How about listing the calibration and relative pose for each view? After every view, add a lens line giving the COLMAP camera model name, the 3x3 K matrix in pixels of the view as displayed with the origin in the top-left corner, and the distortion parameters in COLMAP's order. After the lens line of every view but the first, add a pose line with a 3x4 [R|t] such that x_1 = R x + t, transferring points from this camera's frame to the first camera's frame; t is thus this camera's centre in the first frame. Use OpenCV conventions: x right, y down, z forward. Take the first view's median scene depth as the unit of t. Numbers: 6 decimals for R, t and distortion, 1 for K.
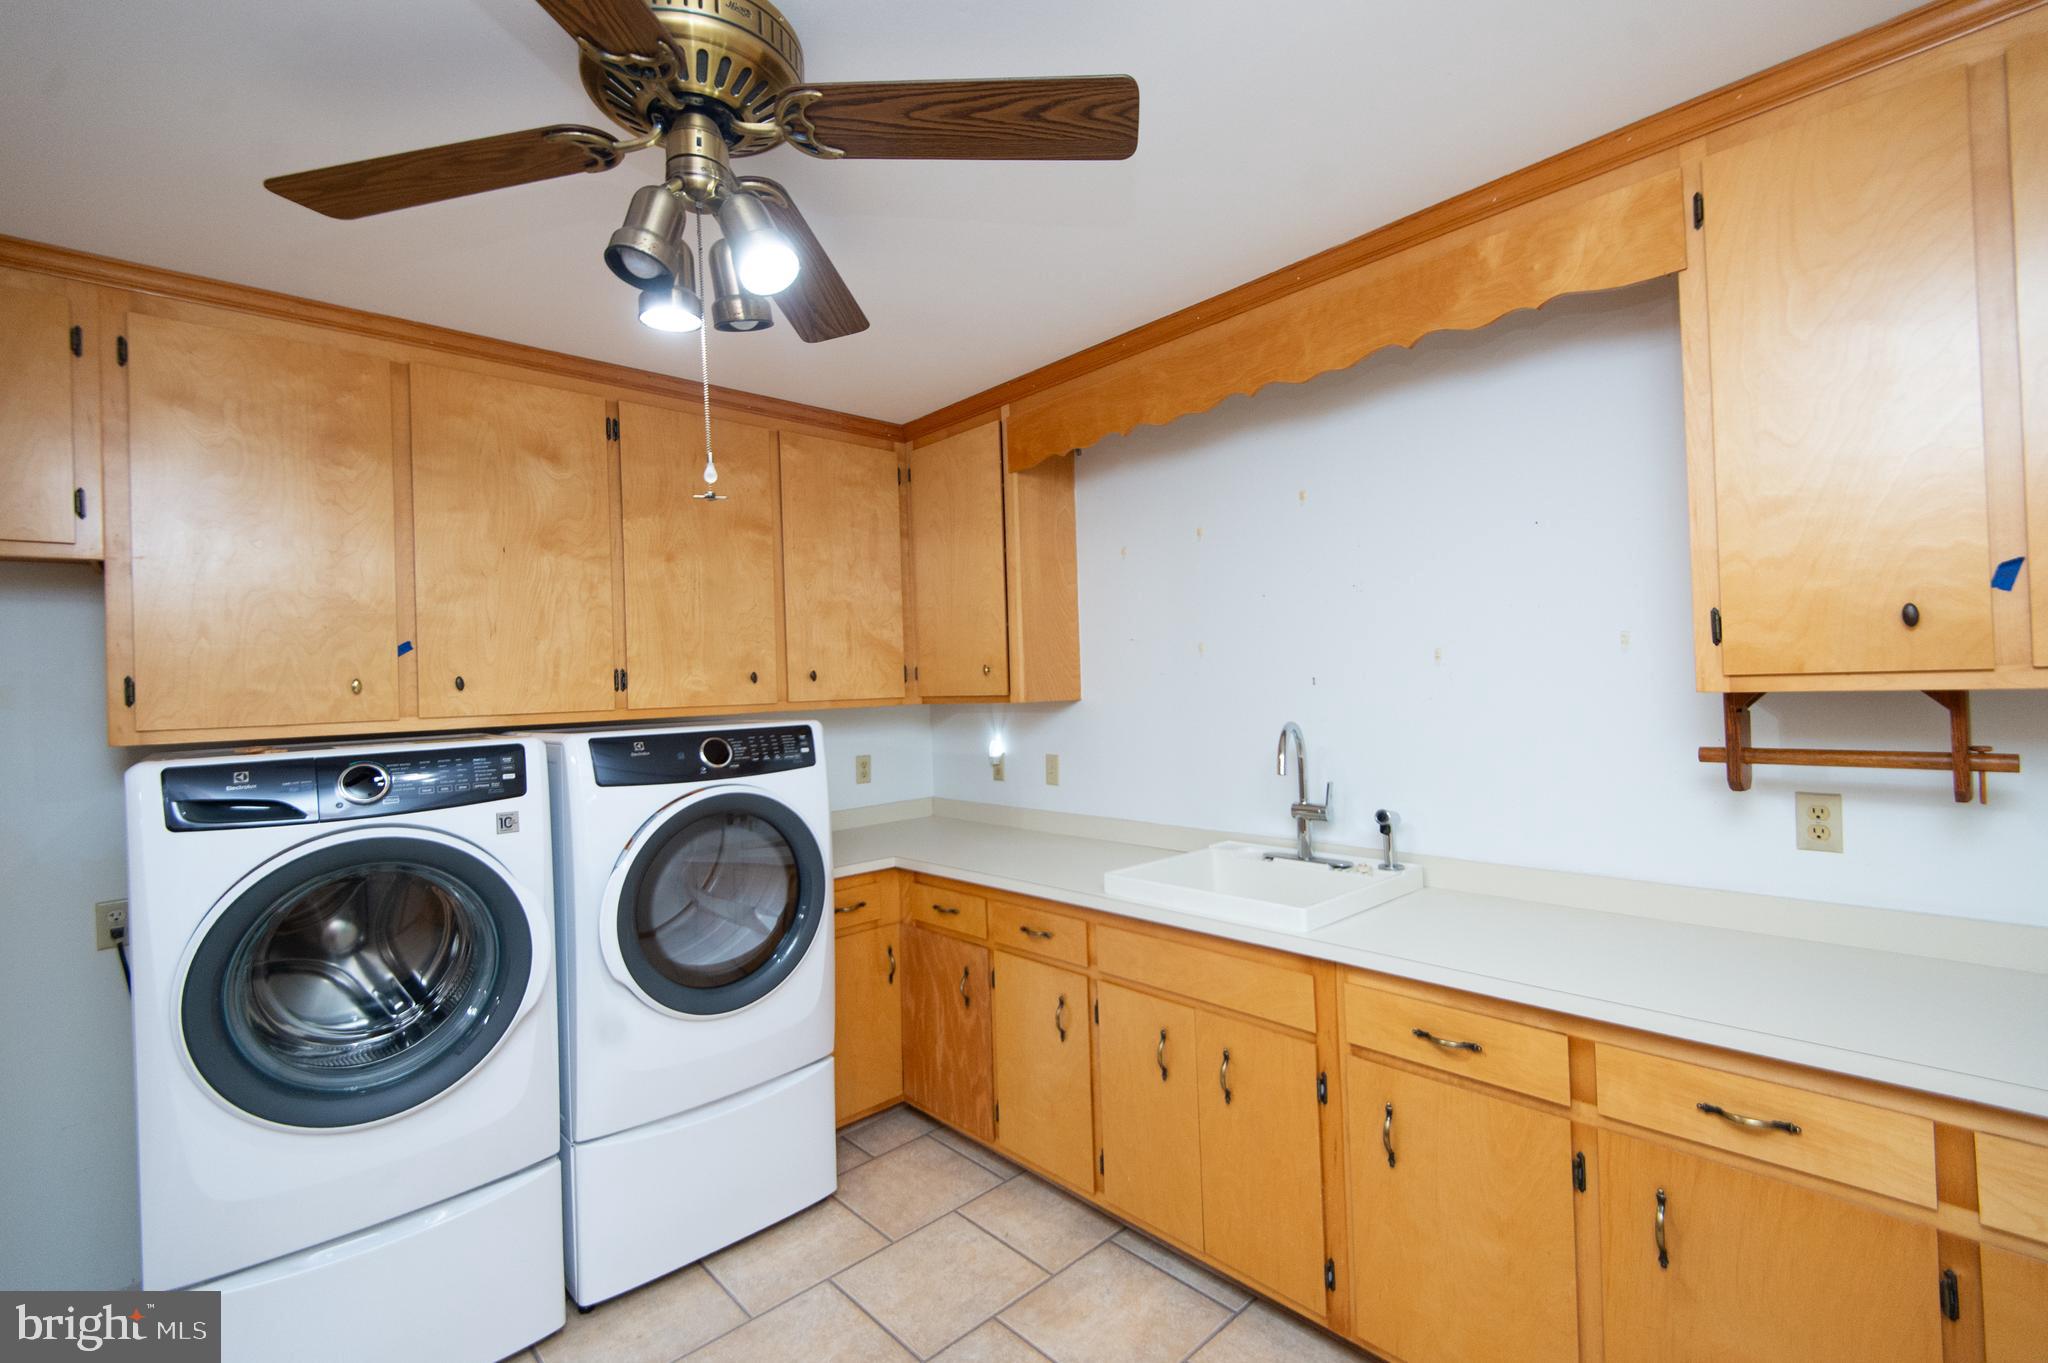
lens RADIAL K [[913.5, 0, 1028.1], [0, 913.5, 674.8], [0, 0, 1]] dist [0.040646, -0.027527]
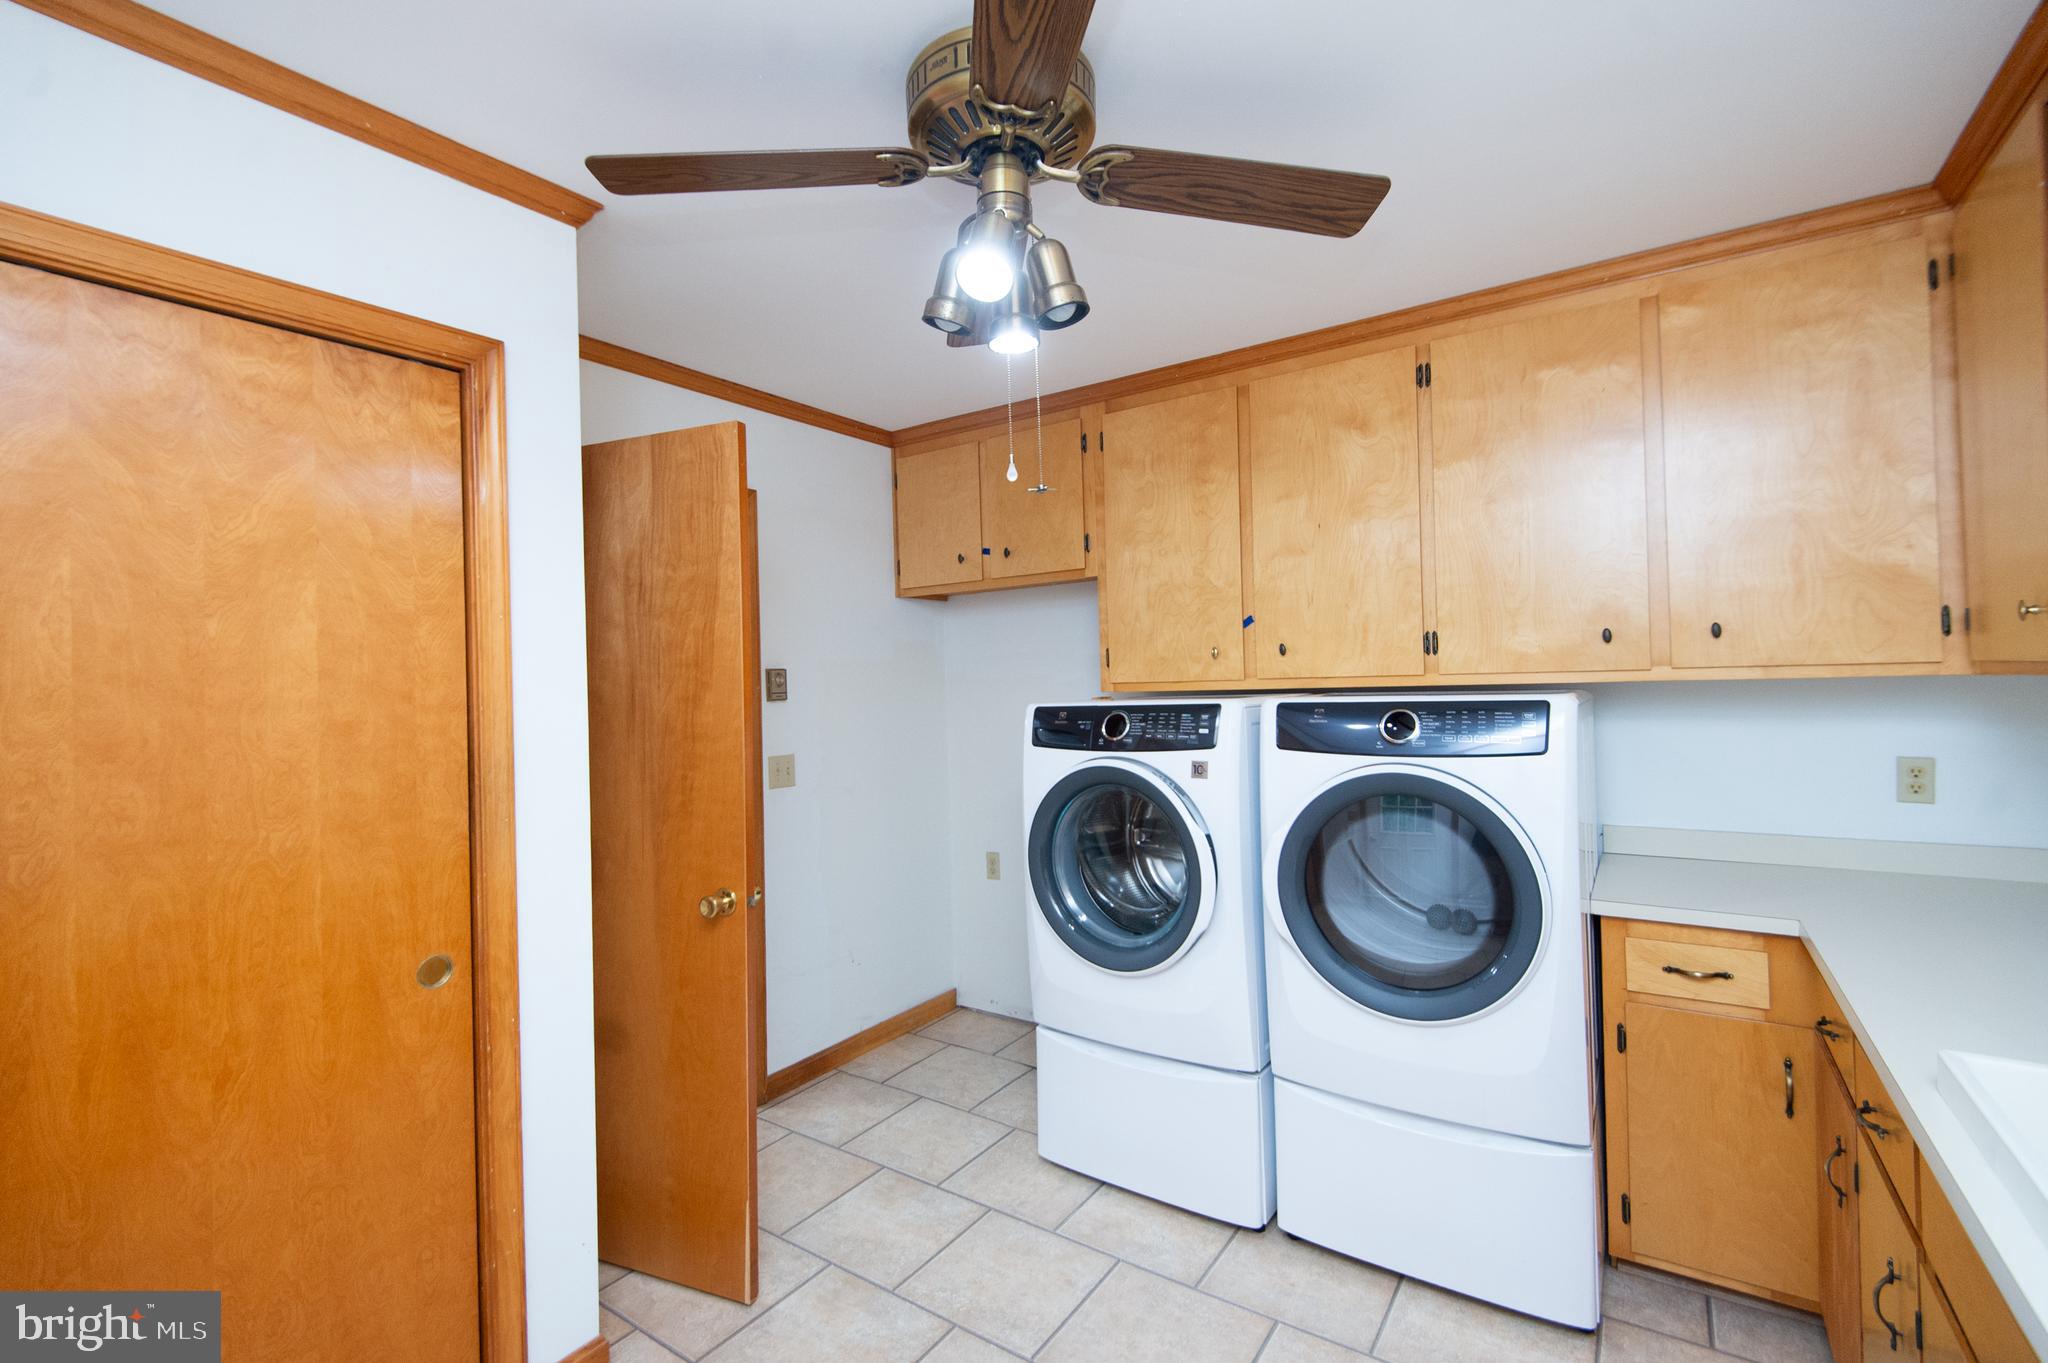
lens RADIAL K [[898.8, 0, 1020.0], [0, 898.8, 673.9], [0, 0, 1]] dist [0.055749, -0.036575]
pose [[0.203280, 0.027561, -0.978733, 0.437890], [0.032597, 0.998859, 0.034899, -0.009824], [0.978578, -0.038998, 0.202150, 0.456740]]
